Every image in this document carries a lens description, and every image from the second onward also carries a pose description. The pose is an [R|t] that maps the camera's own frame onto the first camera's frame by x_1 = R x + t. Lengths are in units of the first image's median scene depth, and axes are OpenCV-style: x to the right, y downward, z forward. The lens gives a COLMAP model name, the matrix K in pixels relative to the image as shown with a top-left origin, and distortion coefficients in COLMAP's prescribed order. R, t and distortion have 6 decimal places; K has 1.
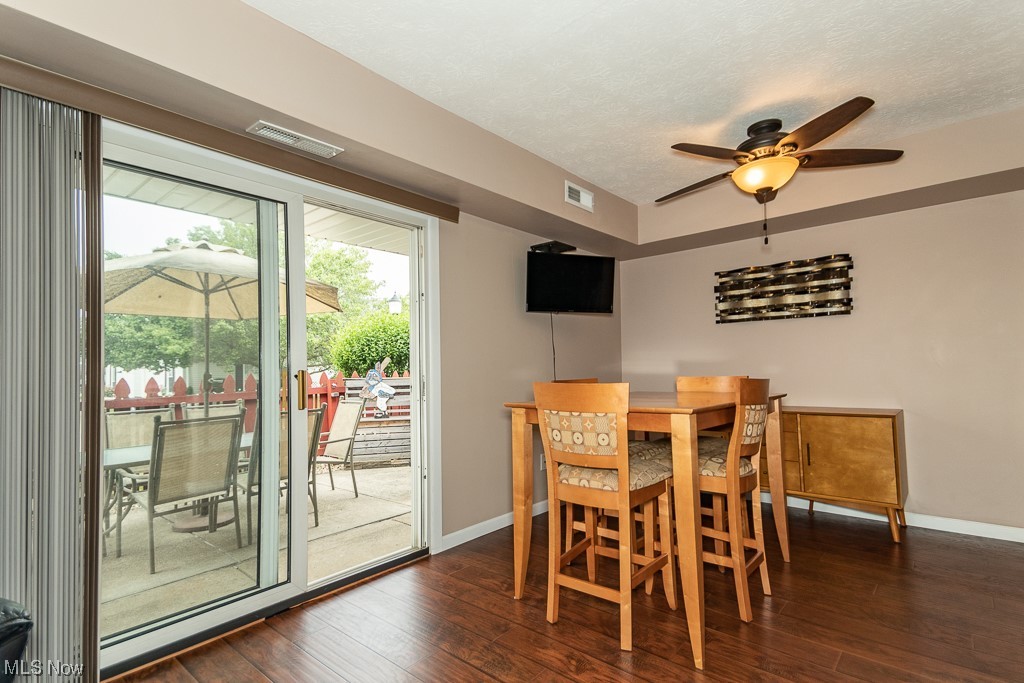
lens RADIAL K [[485.5, 0, 513.4], [0, 485.5, 356.4], [0, 0, 1]] dist [0.054360, -0.009448]
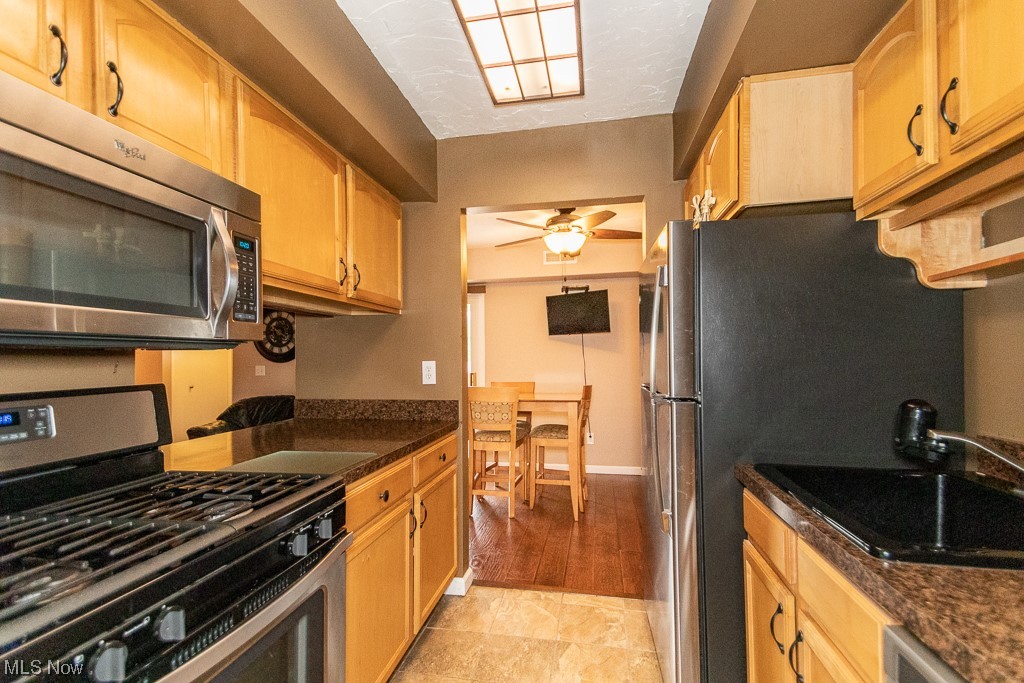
lens RADIAL K [[485.5, 0, 512.2], [0, 485.5, 350.5], [0, 0, 1]] dist [0.054360, -0.009448]
pose [[0.501628, -0.006352, -0.865060, 1.091397], [0.026346, 0.999621, 0.007937, -0.051732], [0.864682, -0.026772, 0.501605, 0.117922]]
